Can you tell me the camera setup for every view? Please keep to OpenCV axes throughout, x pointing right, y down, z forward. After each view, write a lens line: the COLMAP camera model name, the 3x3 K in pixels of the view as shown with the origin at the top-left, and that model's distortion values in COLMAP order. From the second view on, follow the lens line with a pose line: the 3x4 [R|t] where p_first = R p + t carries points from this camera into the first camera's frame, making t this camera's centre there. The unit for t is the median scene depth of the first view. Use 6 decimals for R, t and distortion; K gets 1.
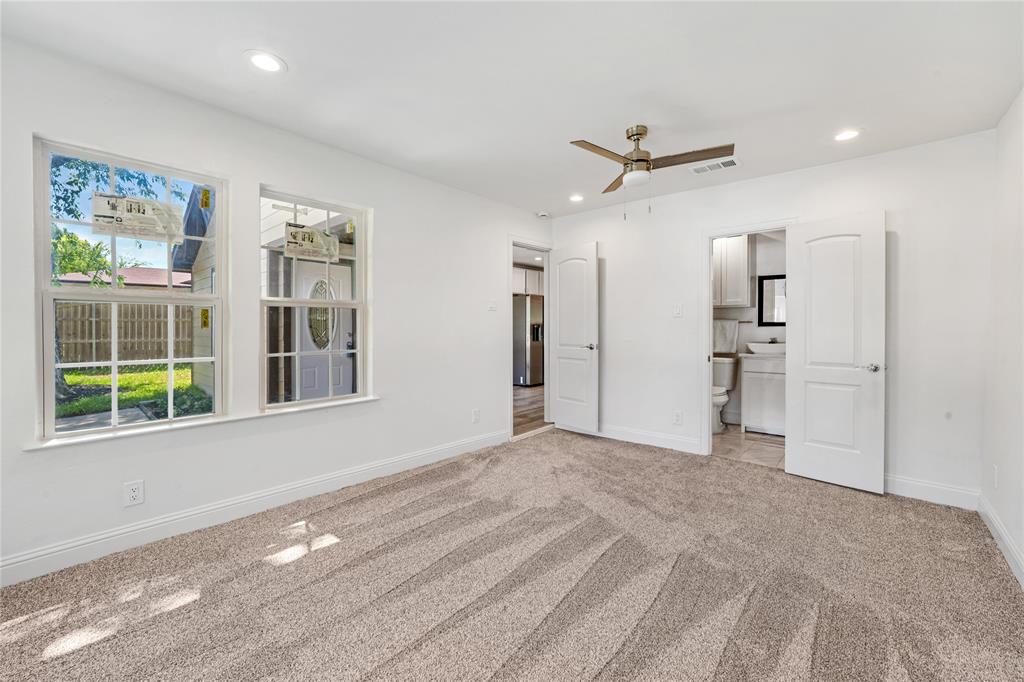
lens RADIAL K [[419.0, 0, 506.5], [0, 419.0, 336.9], [0, 0, 1]] dist [-0.012601, -0.000157]
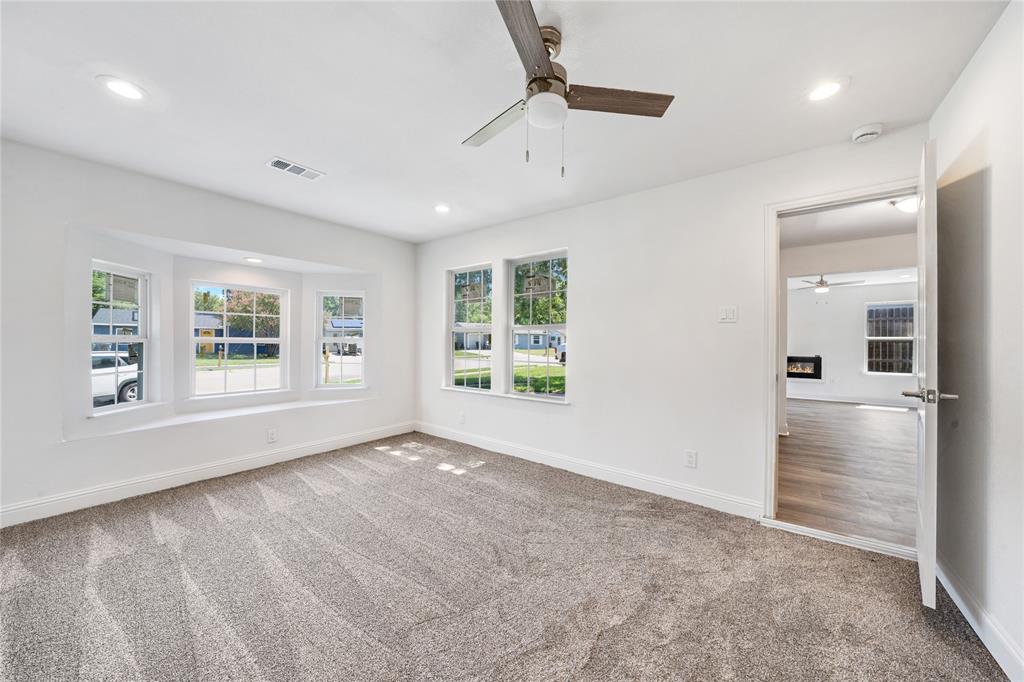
lens RADIAL K [[356.6, 0, 509.9], [0, 356.6, 342.4], [0, 0, 1]] dist [-0.026756, 0.004716]
pose [[0.071831, -0.002811, -0.997413, 0.728203], [-0.033733, 0.999417, -0.005246, -0.017818], [0.996846, 0.034023, 0.071695, 0.789871]]
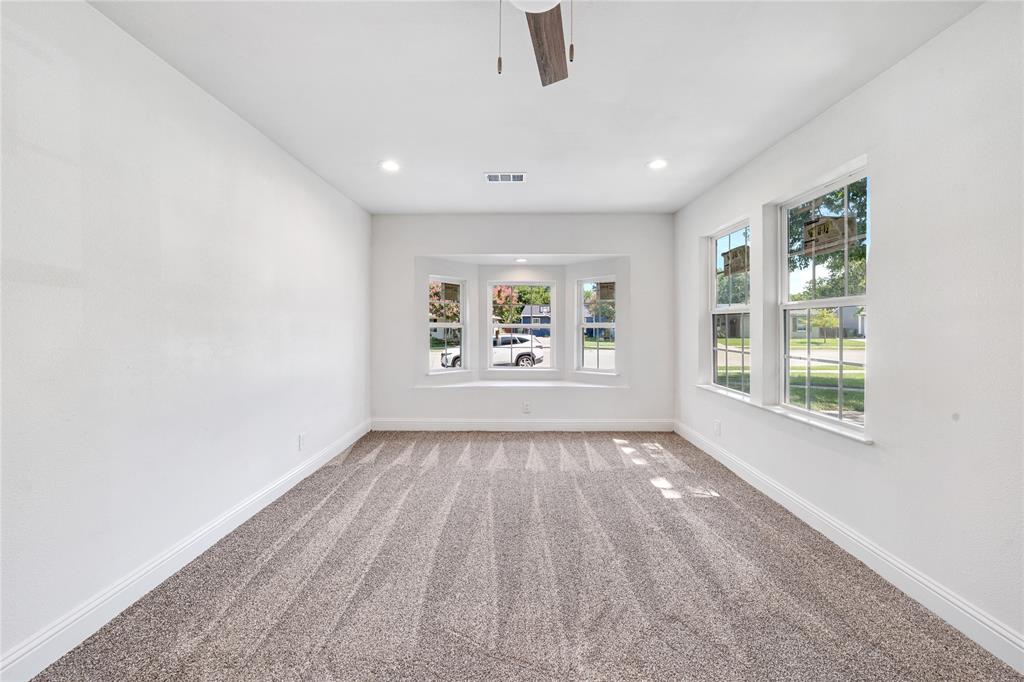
lens RADIAL K [[356.6, 0, 509.2], [0, 356.6, 323.2], [0, 0, 1]] dist [-0.026756, 0.004716]
pose [[-0.751418, -0.011974, -0.659718, 0.490077], [-0.026124, 0.999591, 0.011613, -0.029192], [0.659309, 0.025961, -0.751424, 1.077954]]
